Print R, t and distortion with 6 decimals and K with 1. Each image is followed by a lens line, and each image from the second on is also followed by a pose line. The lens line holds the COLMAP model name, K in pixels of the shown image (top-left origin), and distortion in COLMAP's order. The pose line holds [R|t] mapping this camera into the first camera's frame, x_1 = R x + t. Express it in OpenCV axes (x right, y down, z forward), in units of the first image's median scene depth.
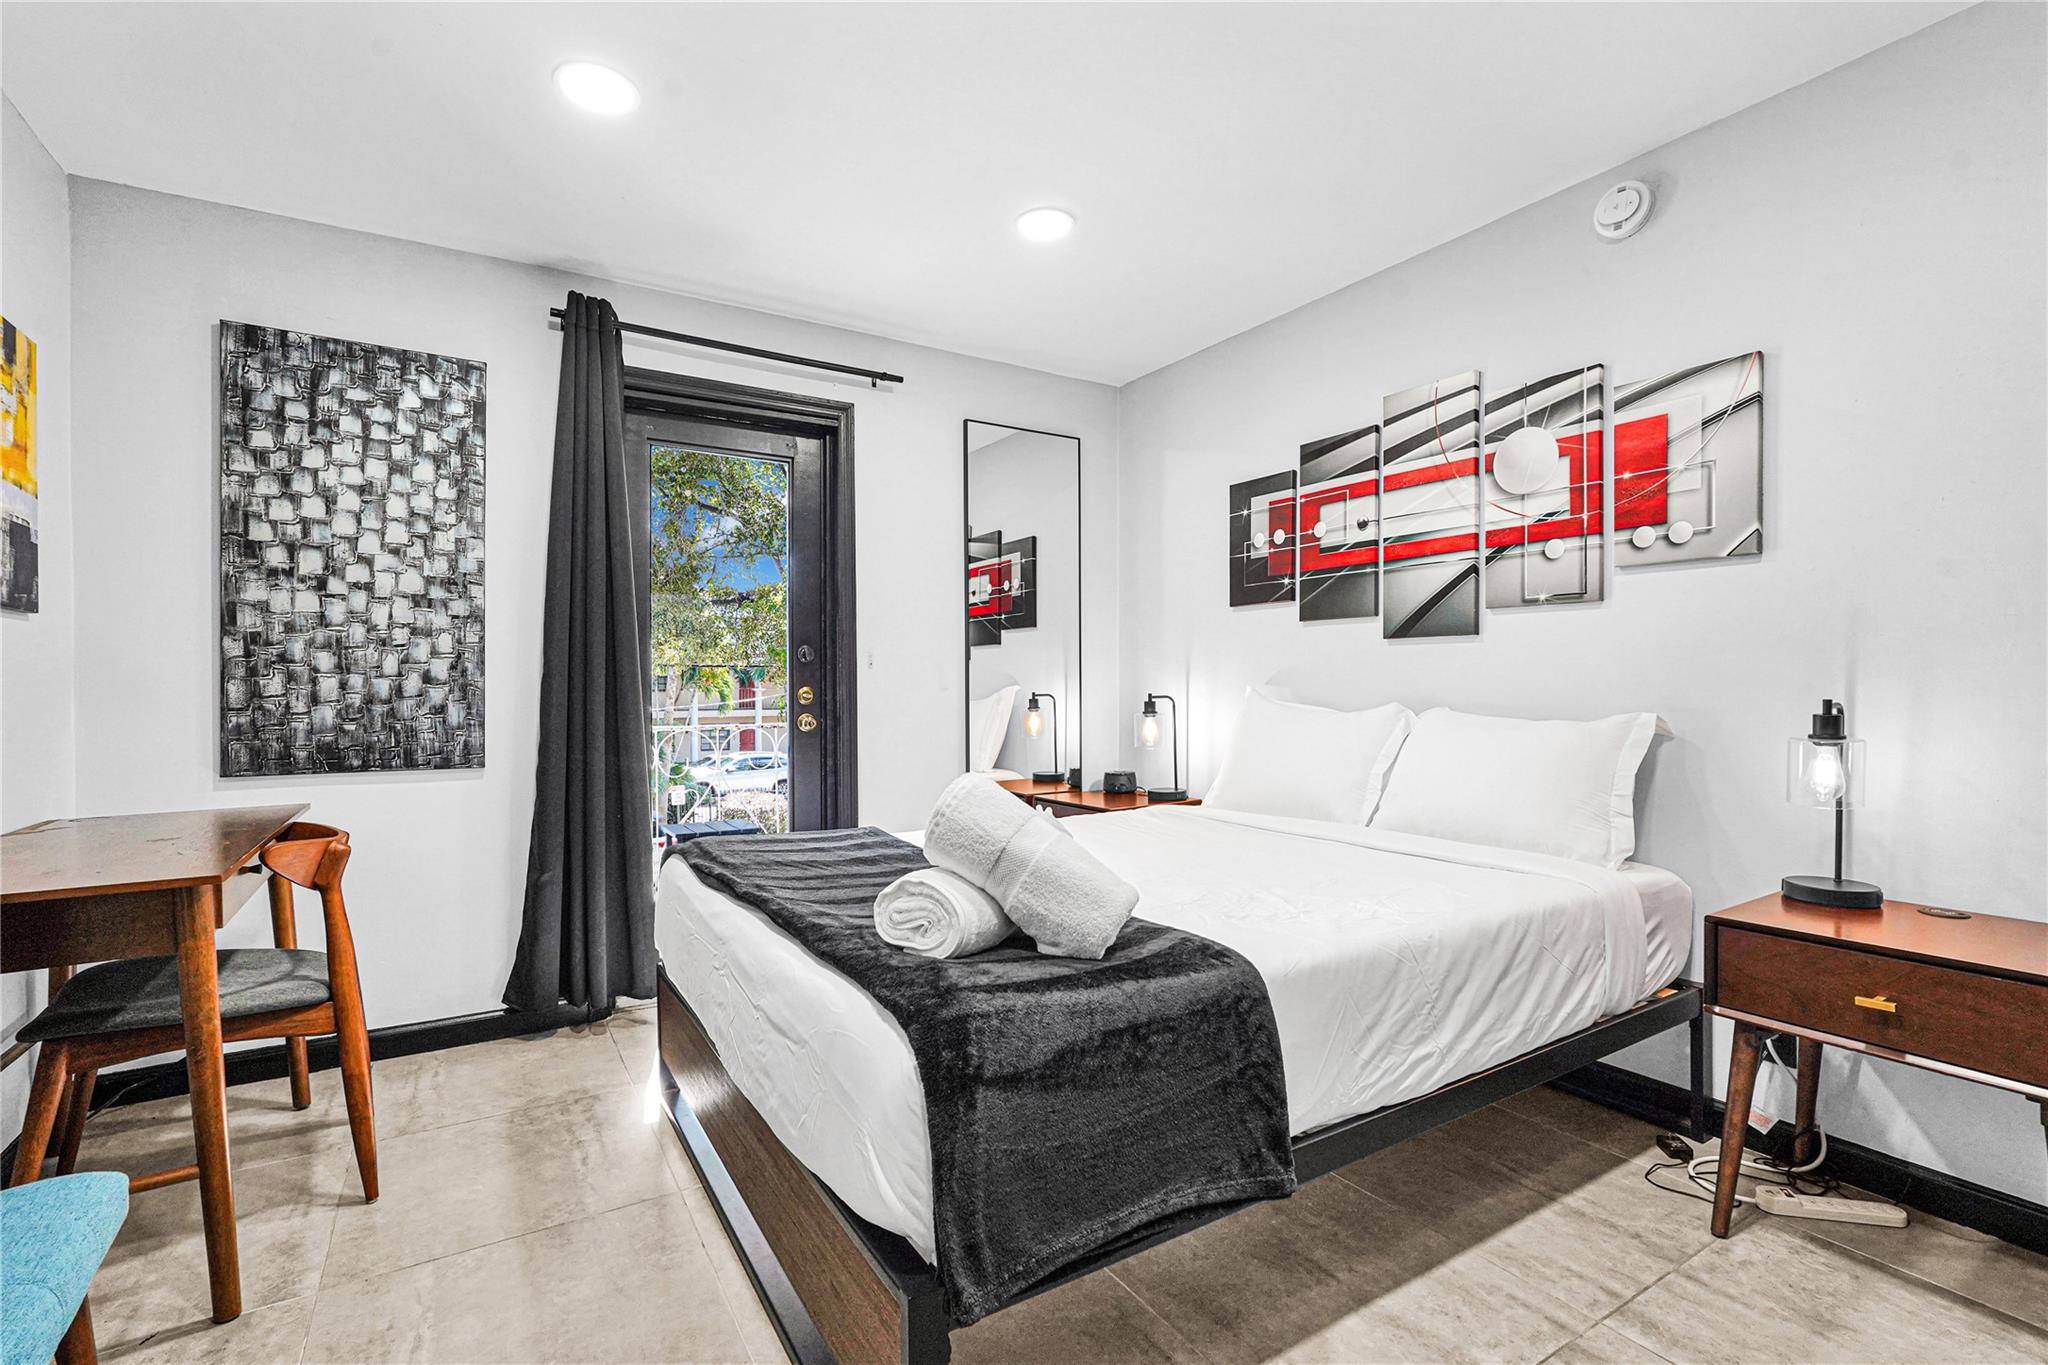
lens RADIAL K [[921.8, 0, 1027.0], [0, 921.8, 693.6], [0, 0, 1]] dist [-0.018750, 0.009597]
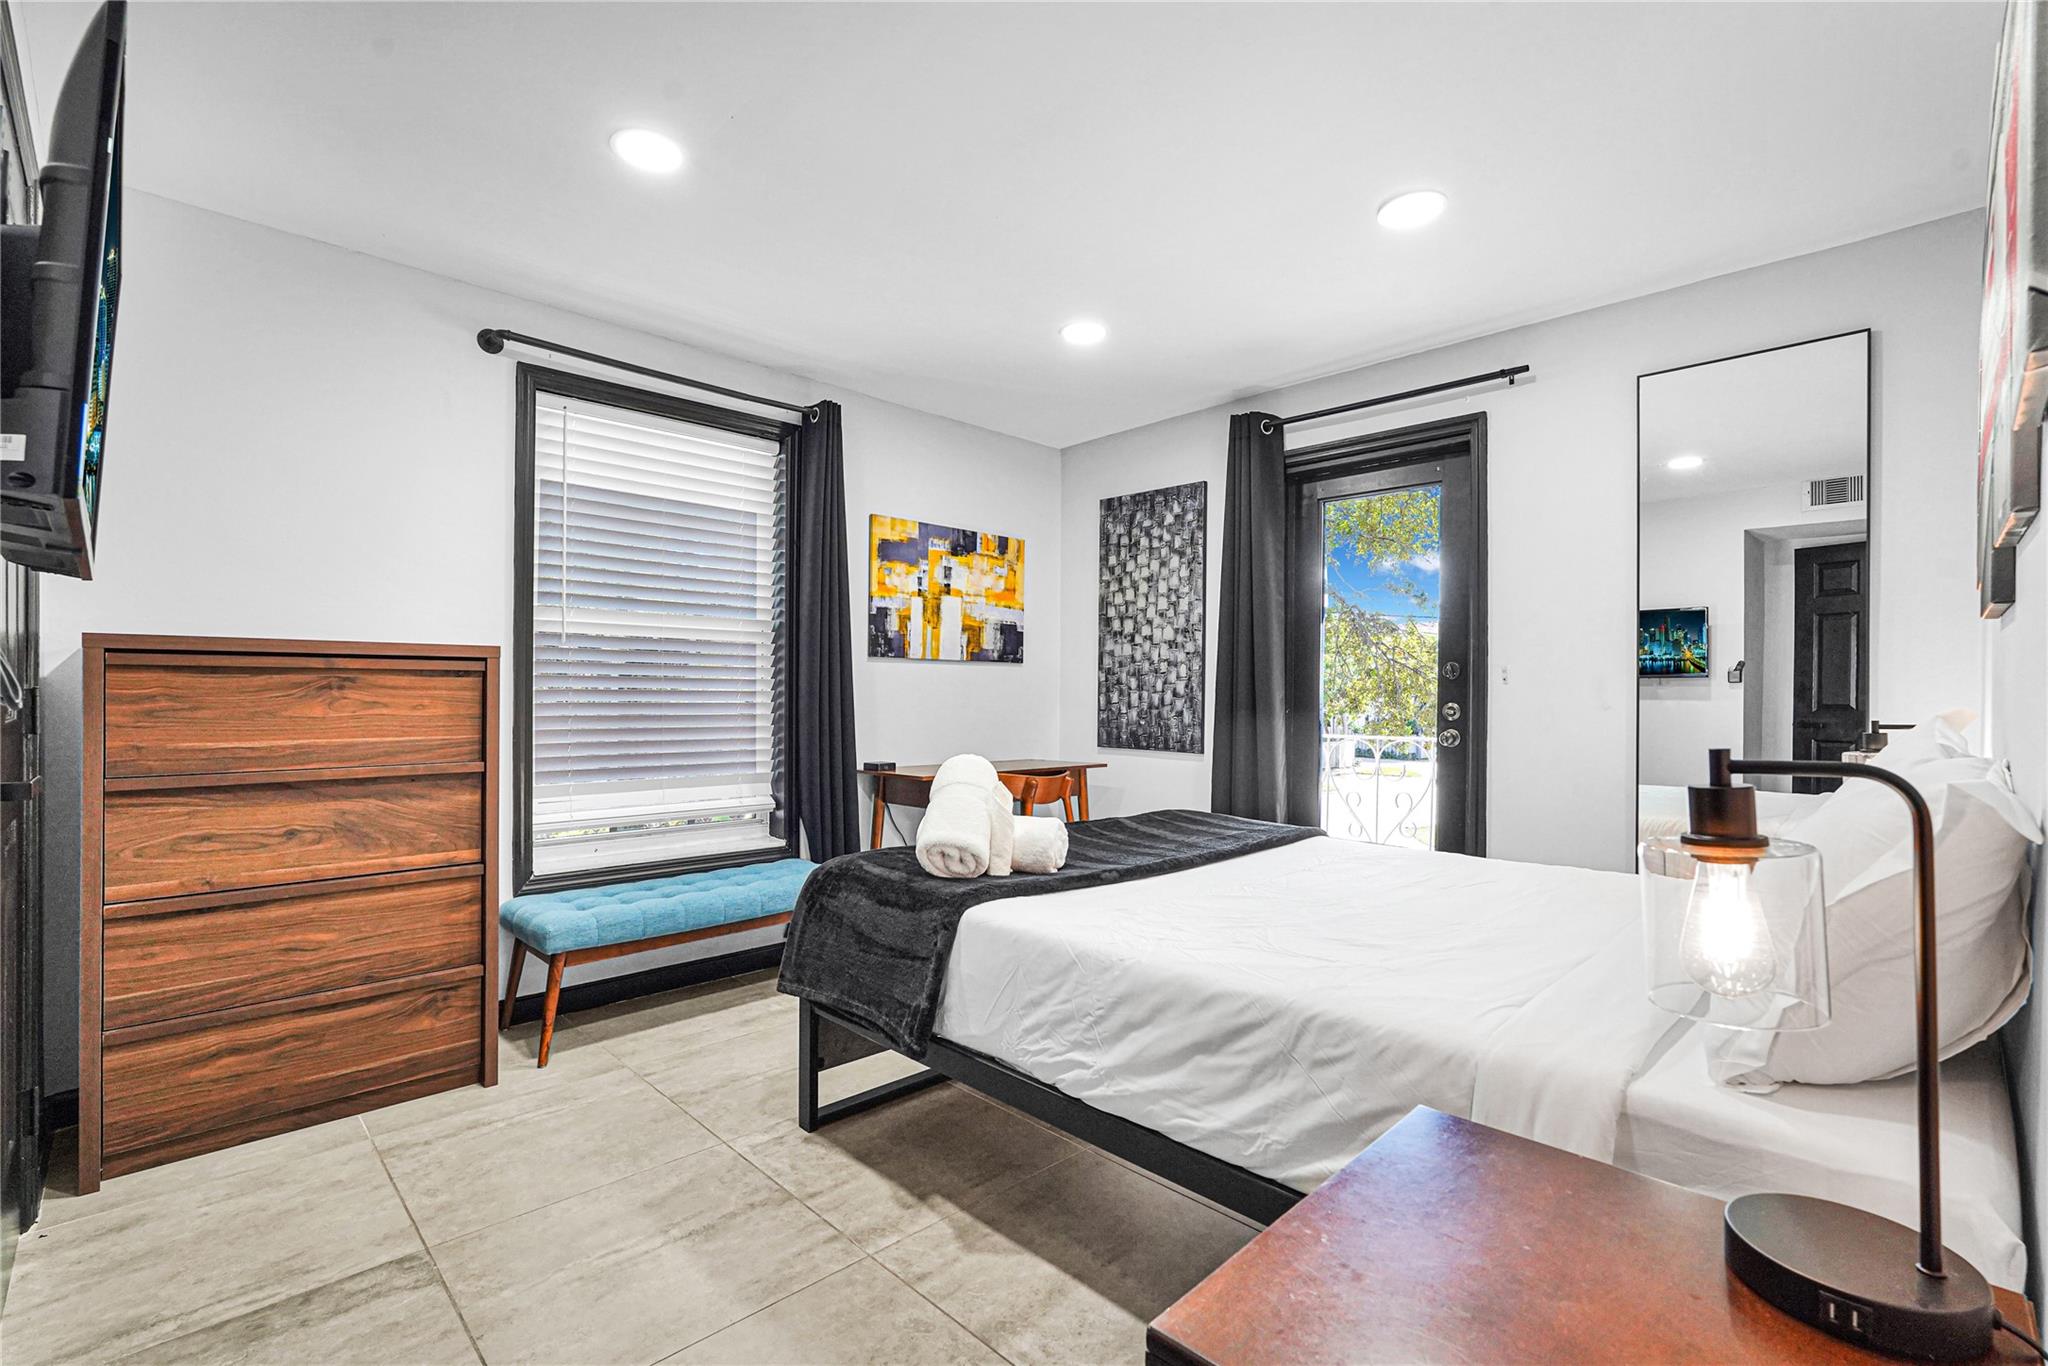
lens RADIAL K [[921.8, 0, 1027.0], [0, 921.8, 694.1], [0, 0, 1]] dist [-0.018750, 0.009597]
pose [[0.217991, 0.003166, -0.975946, 0.861019], [-0.016730, 0.999860, -0.000493, -0.011043], [0.975807, 0.016435, 0.218014, 0.426566]]
